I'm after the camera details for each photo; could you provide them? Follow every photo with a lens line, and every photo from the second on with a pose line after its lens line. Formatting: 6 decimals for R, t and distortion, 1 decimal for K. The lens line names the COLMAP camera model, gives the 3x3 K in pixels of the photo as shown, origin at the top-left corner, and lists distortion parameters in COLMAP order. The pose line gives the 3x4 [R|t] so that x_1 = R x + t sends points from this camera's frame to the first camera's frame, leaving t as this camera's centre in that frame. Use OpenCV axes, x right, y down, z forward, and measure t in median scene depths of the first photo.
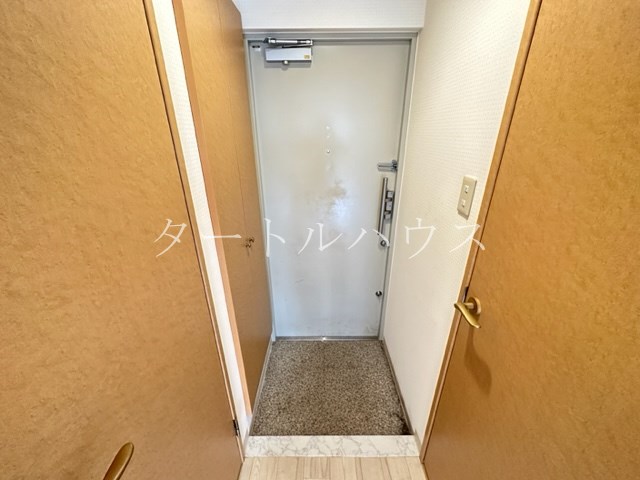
lens RADIAL K [[255.6, 0, 318.4], [0, 255.6, 239.6], [0, 0, 1]] dist [-0.001617, -0.000199]
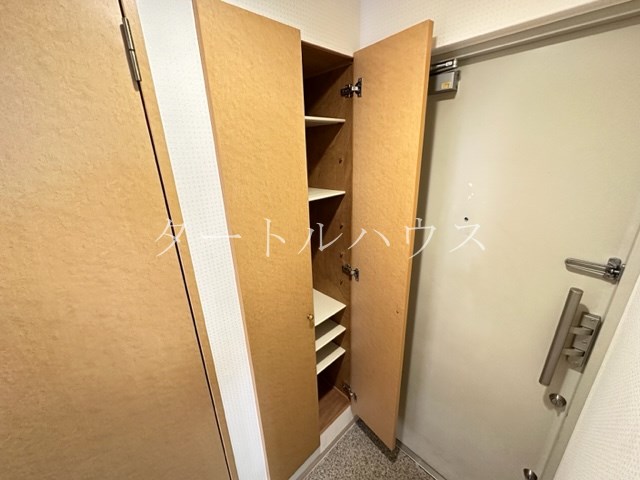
lens RADIAL K [[255.6, 0, 318.0], [0, 255.6, 241.4], [0, 0, 1]] dist [-0.001617, -0.000199]
pose [[0.695836, 0.218429, -0.684179, 0.627848], [-0.252691, 0.966177, 0.051463, -0.622897], [0.672279, 0.137076, 0.727497, 0.791302]]
